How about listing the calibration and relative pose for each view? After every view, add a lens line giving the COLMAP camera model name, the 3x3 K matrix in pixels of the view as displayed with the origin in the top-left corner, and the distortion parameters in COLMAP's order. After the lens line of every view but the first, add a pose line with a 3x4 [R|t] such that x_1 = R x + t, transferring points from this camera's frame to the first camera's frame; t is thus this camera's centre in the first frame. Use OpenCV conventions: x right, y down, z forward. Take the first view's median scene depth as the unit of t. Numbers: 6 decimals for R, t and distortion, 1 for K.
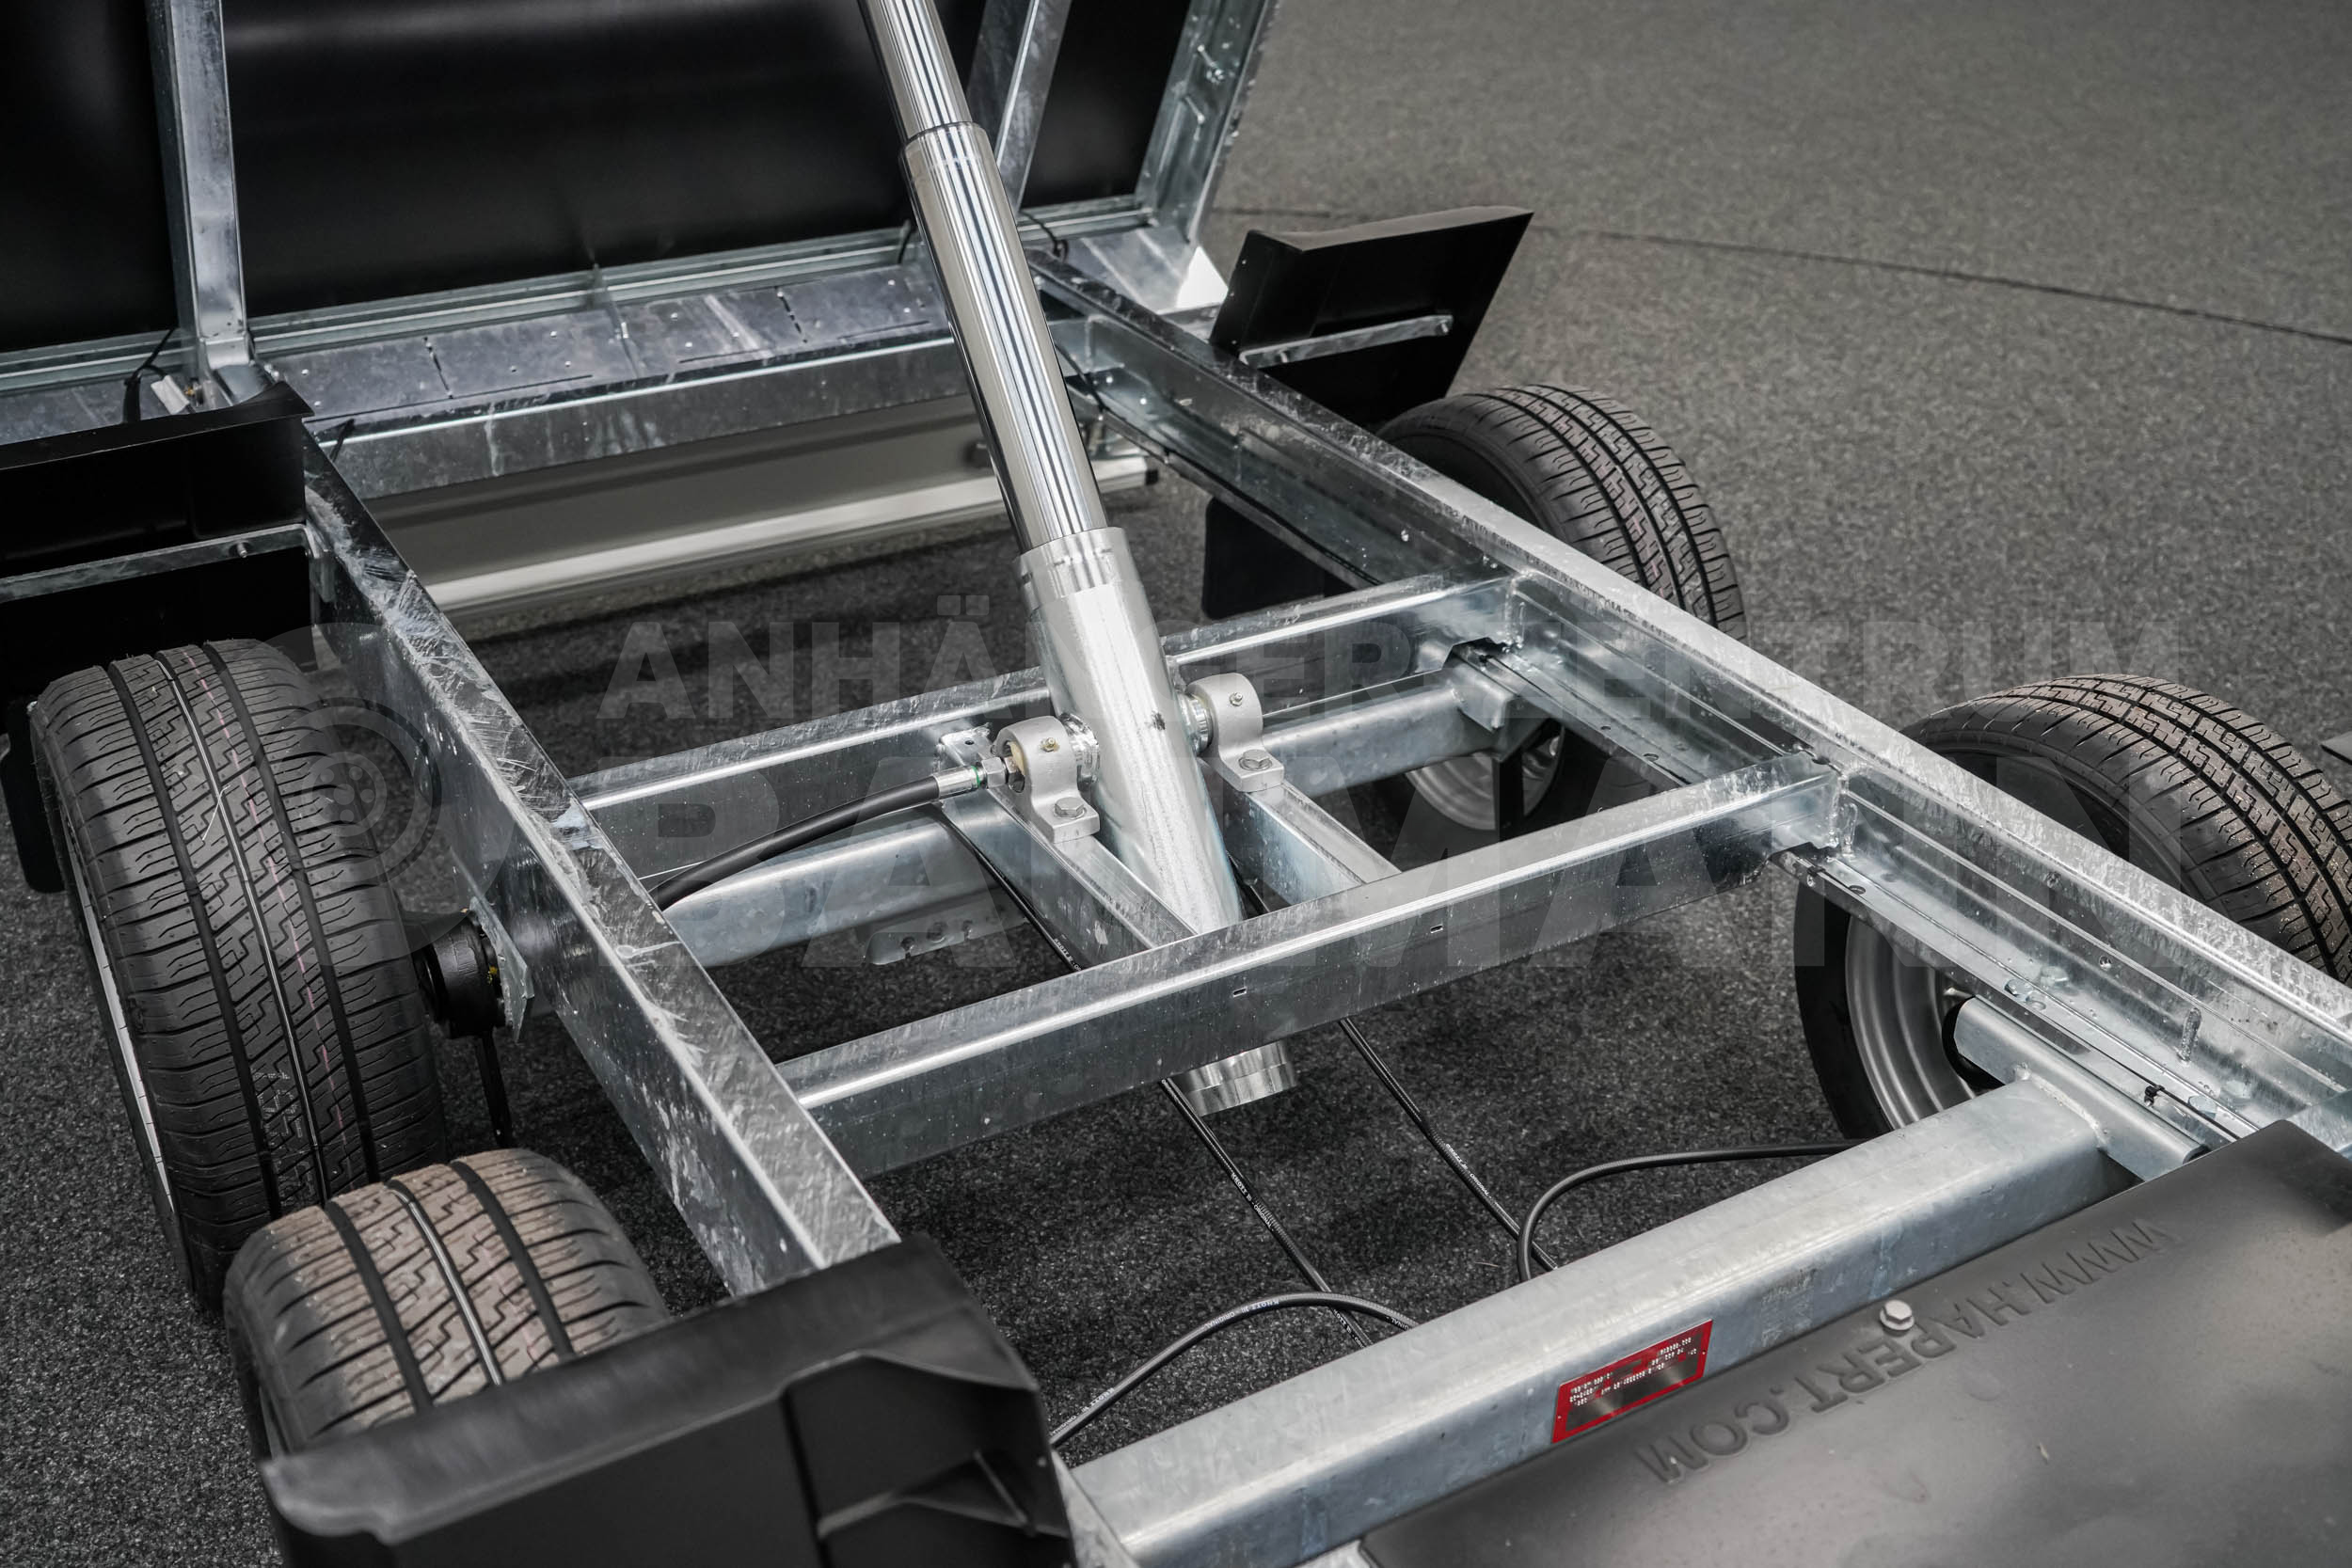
lens RADIAL K [[2391.5, 0, 1177.8], [0, 2391.5, 768.9], [0, 0, 1]] dist [-0.021364, 0.000000]
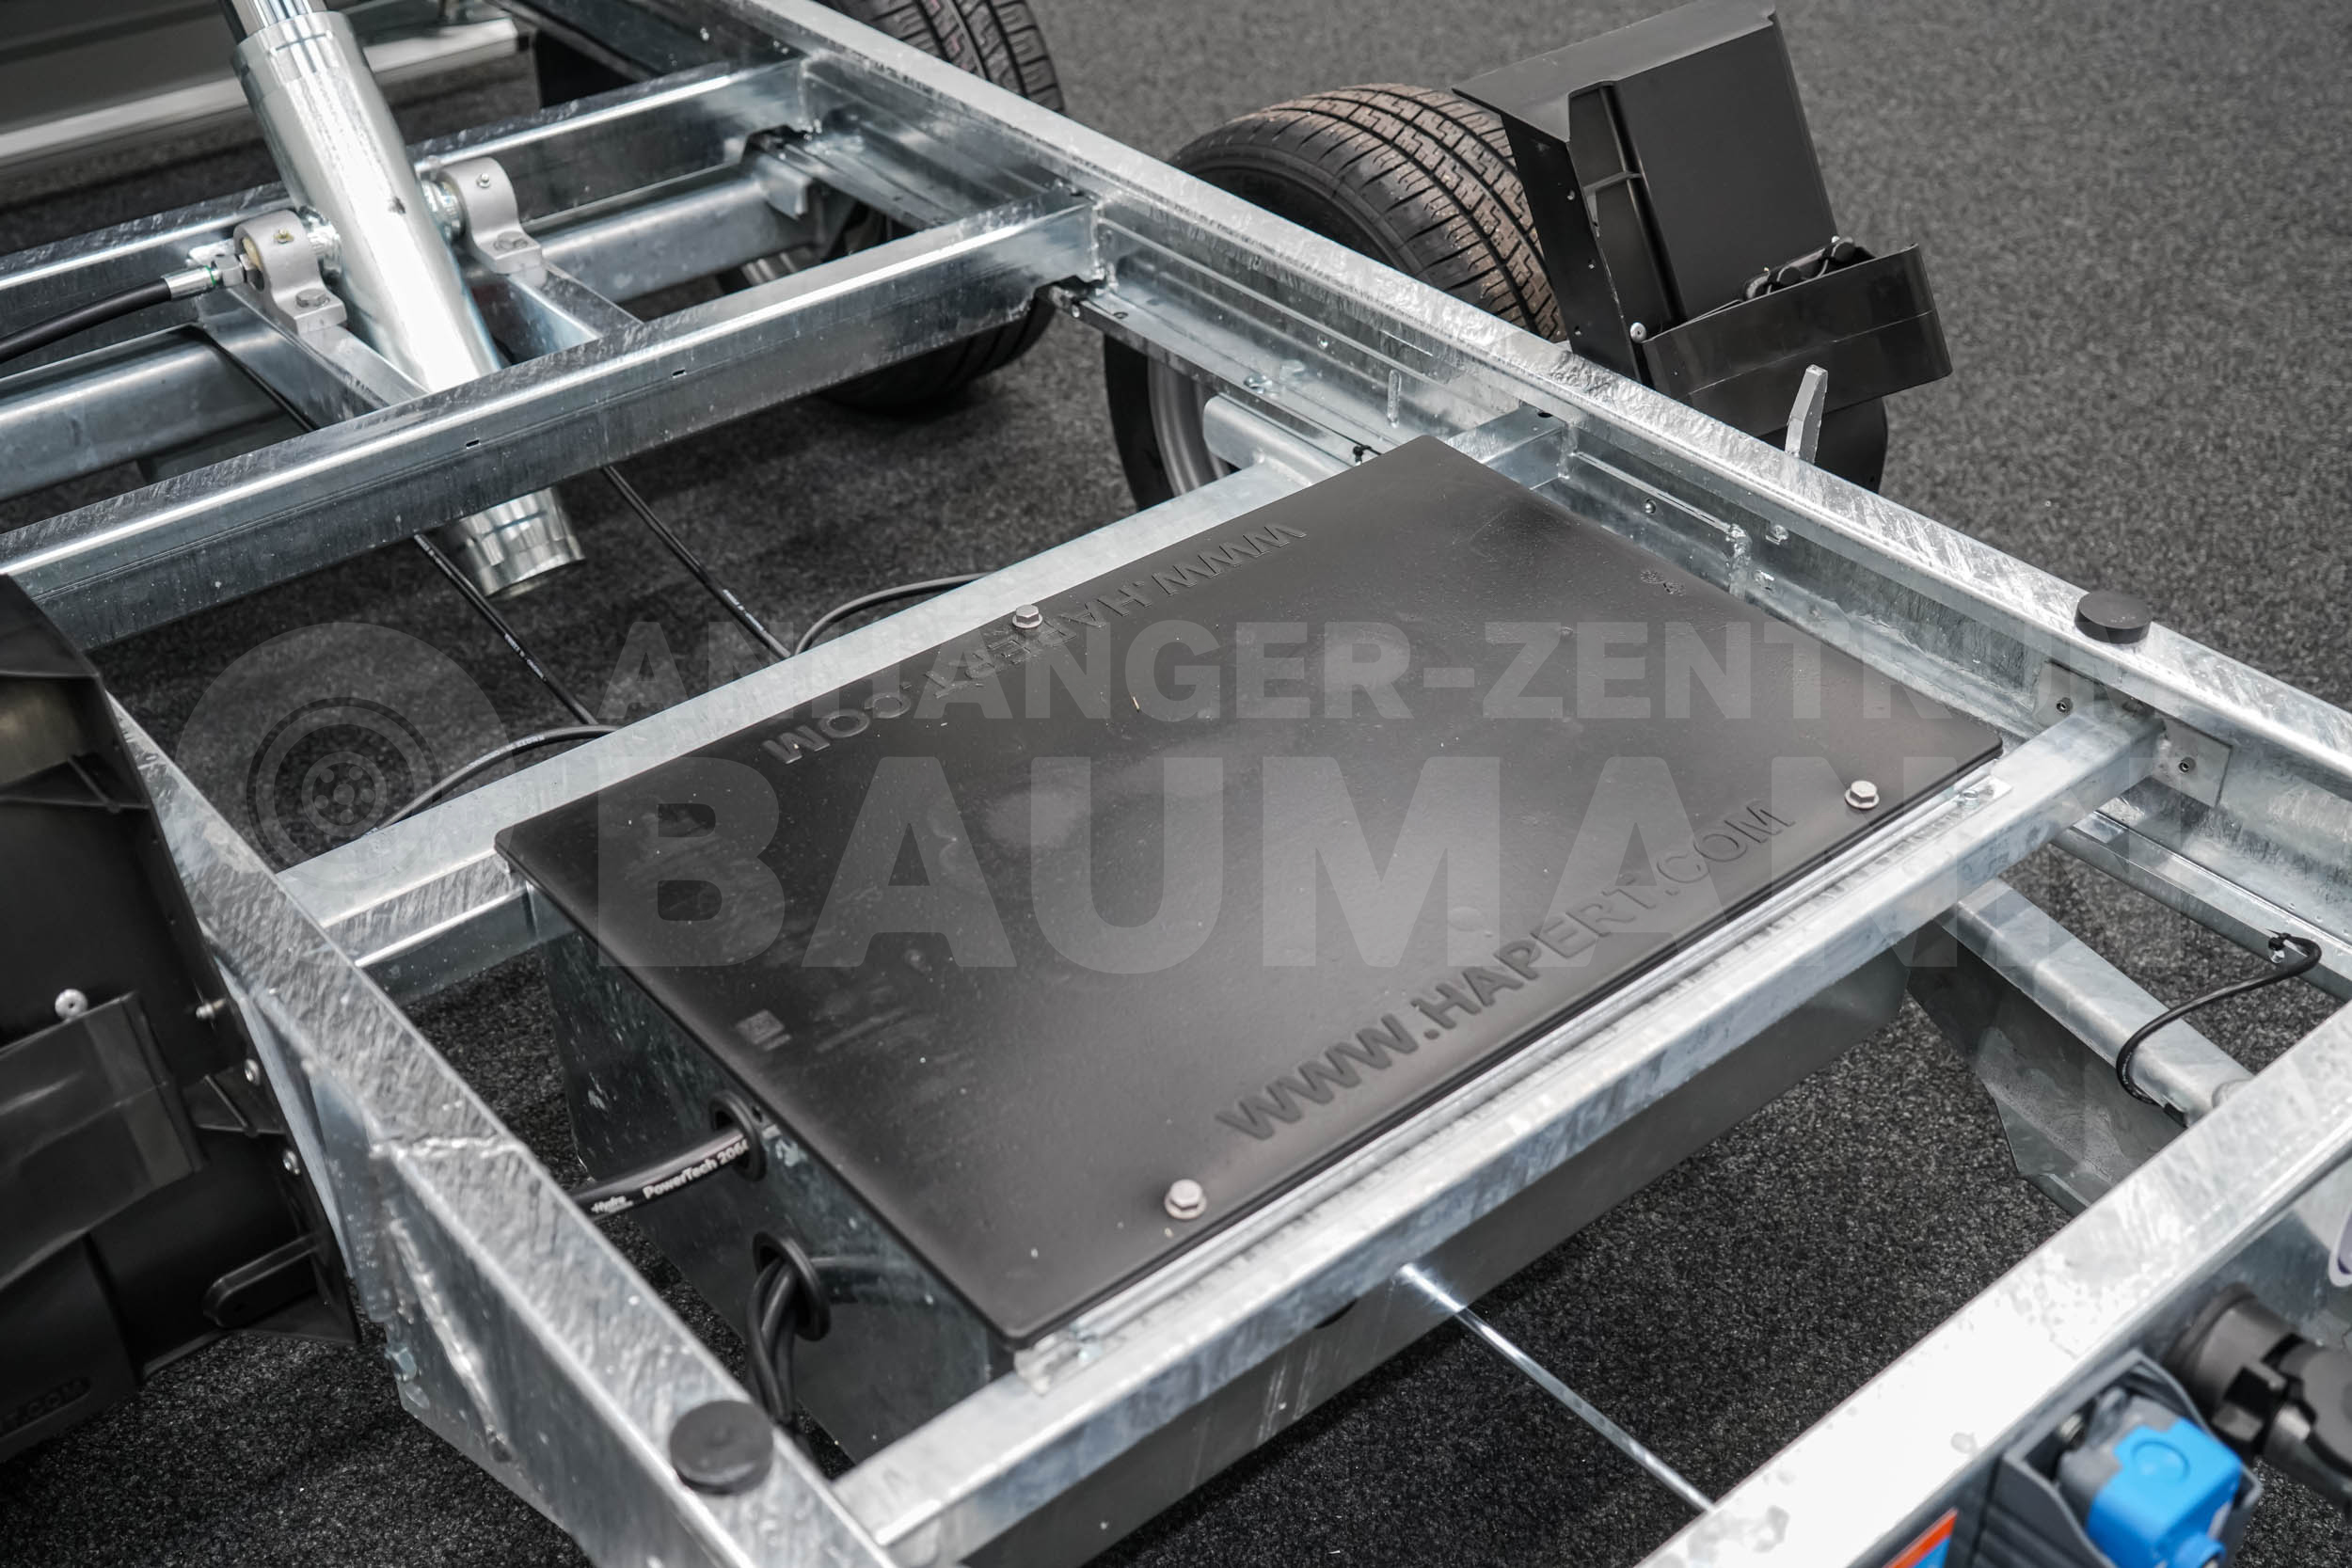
lens RADIAL K [[2626.8, 0, 1176.5], [0, 2626.8, 771.3], [0, 0, 1]] dist [-0.005481, 0.000000]
pose [[0.986173, -0.112621, 0.121567, 0.123902], [0.098475, 0.988273, 0.116702, 0.095340], [-0.133285, -0.103117, 0.985699, -0.110565]]
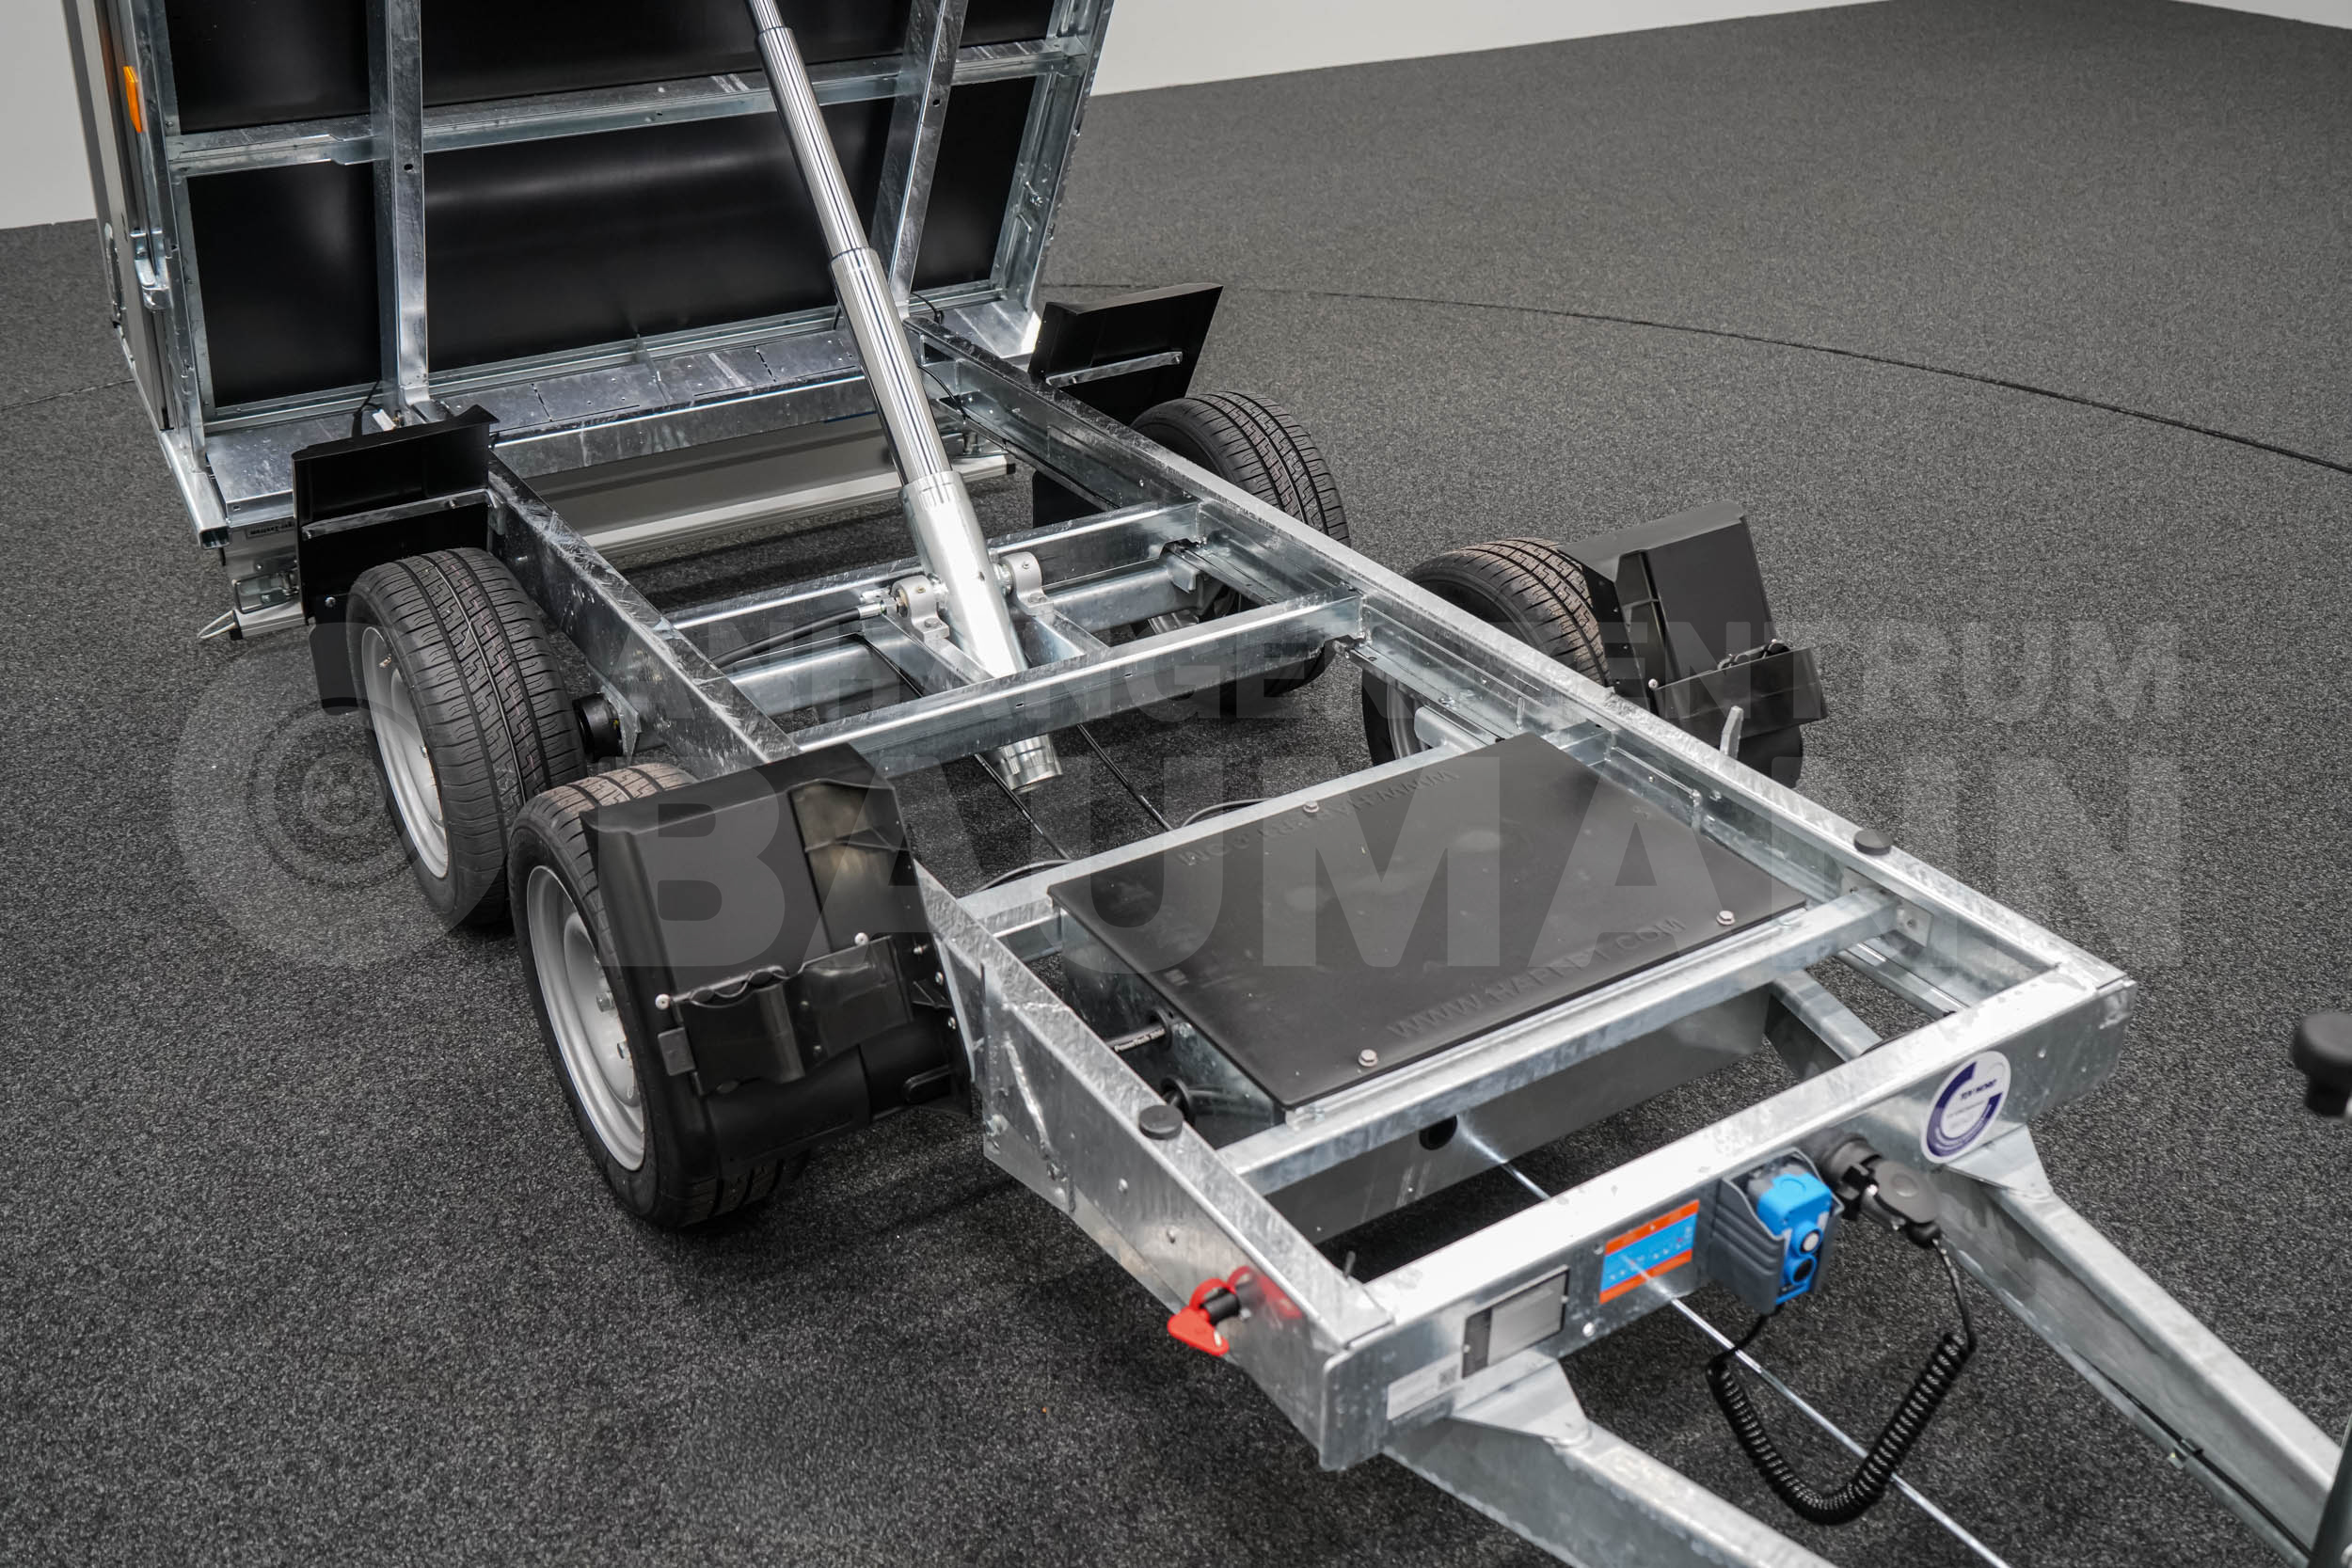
lens RADIAL K [[2235.7, 0, 1162.1], [0, 2235.7, 782.4], [0, 0, 1]] dist [-0.009232, 0.000000]
pose [[0.999358, -0.031319, 0.017419, 0.077739], [0.031438, 0.999484, -0.006637, 0.124540], [-0.017202, 0.007180, 0.999826, -0.567868]]
